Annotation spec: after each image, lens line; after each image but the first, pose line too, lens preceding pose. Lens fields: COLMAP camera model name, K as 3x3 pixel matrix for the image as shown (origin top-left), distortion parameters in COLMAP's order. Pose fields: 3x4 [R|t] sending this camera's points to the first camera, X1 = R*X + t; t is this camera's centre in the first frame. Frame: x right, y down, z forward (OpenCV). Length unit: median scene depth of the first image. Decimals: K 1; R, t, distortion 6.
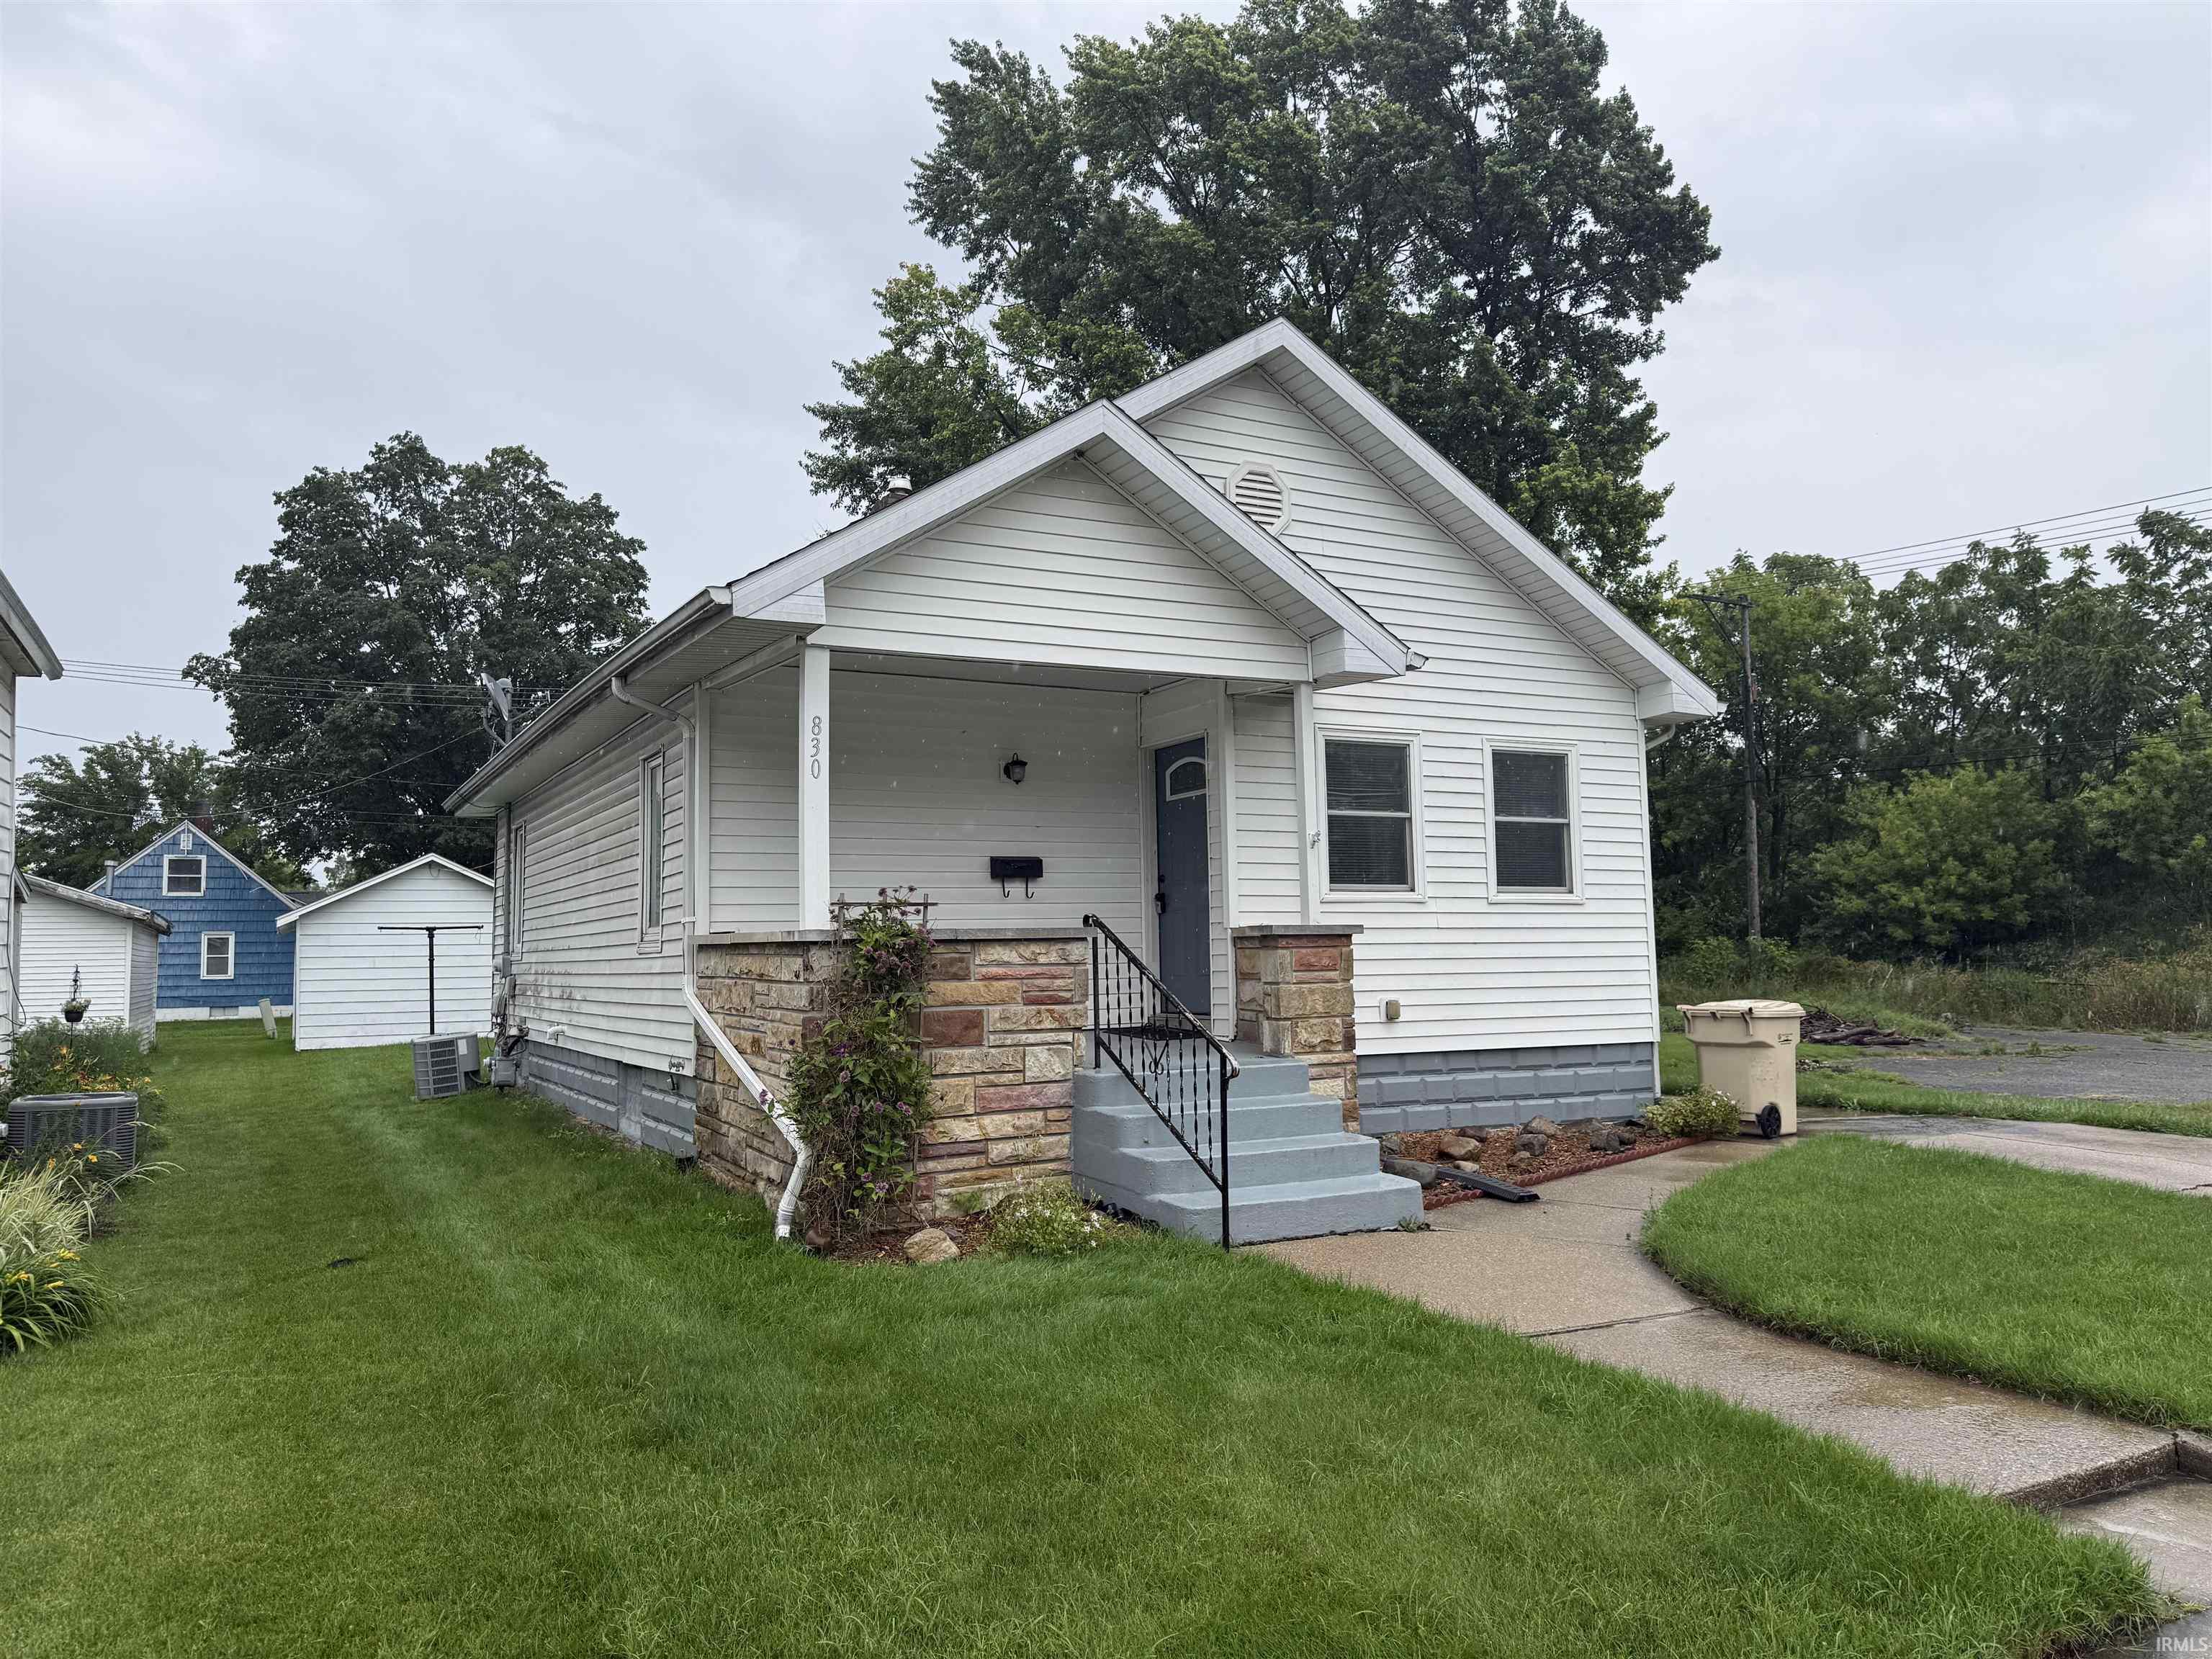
lens RADIAL K [[1569.8, 0, 1106.0], [0, 1569.8, 829.5], [0, 0, 1]] dist [0.122388, -0.001747]
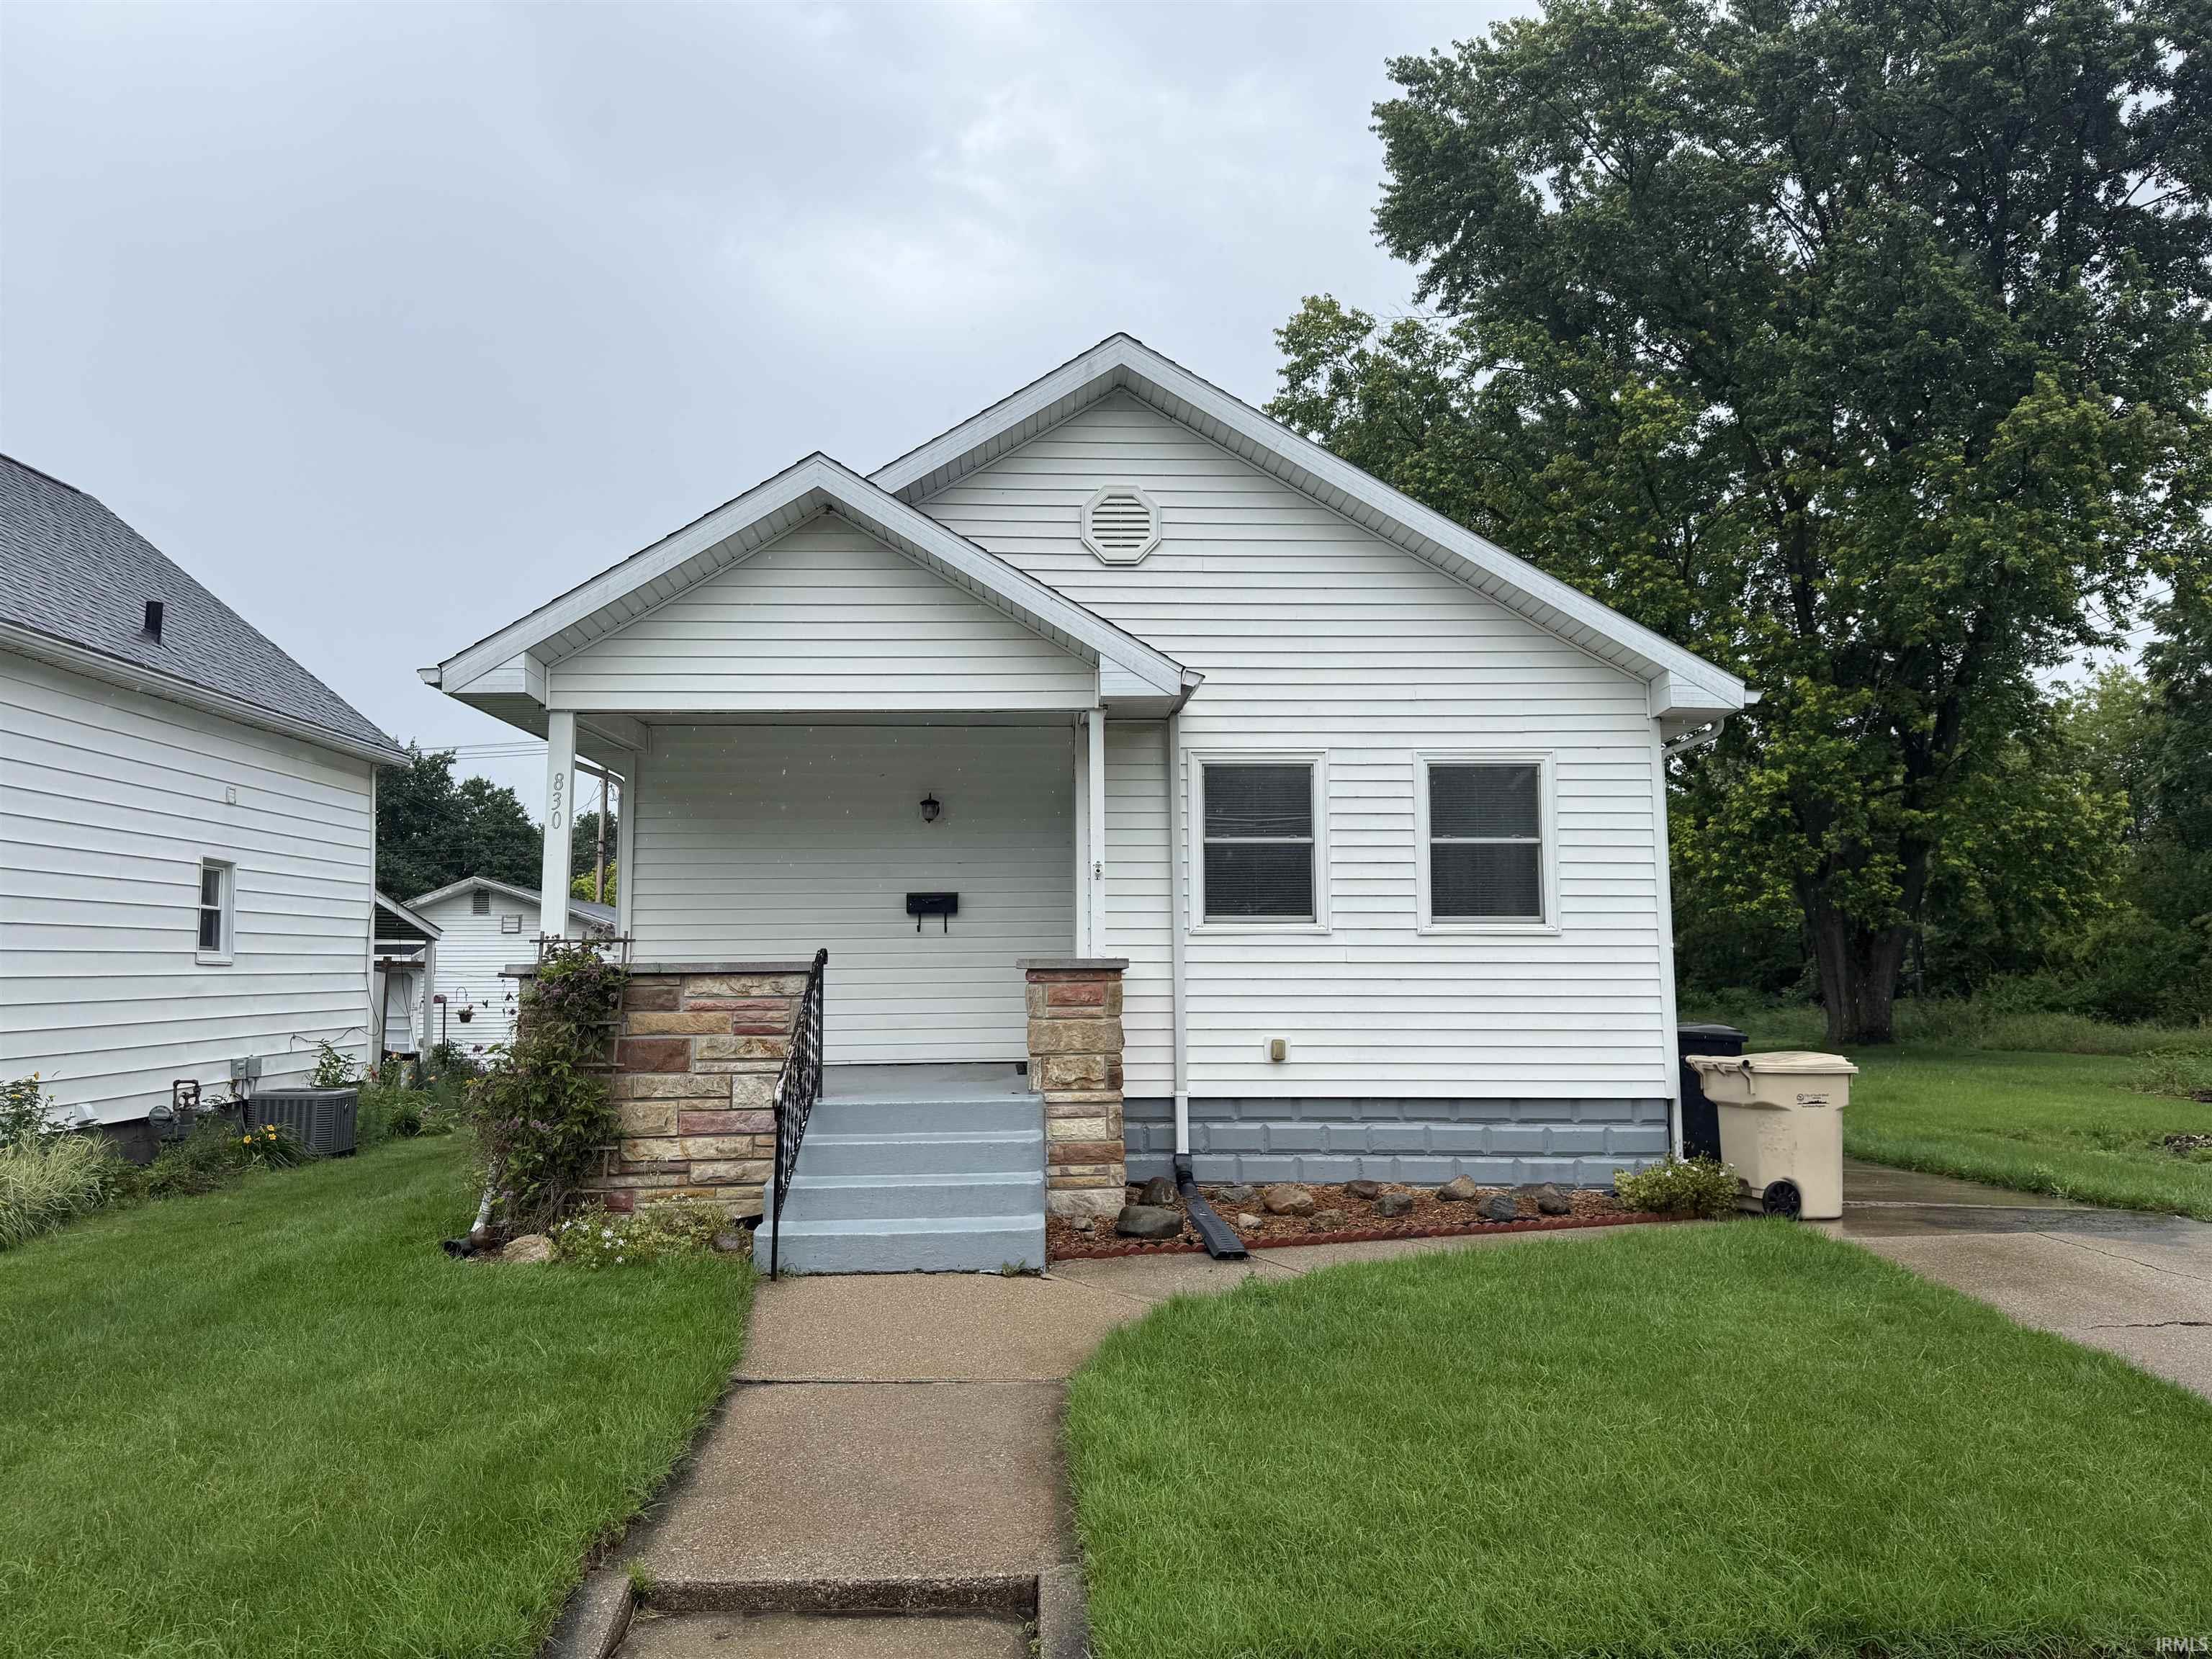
lens RADIAL K [[1574.8, 0, 1106.7], [0, 1574.8, 845.8], [0, 0, 1]] dist [0.162948, -0.201305]
pose [[0.895889, -0.030031, -0.443262, 0.512497], [0.025376, 0.999543, -0.016430, 0.006395], [0.443553, 0.003471, 0.896242, 0.117907]]
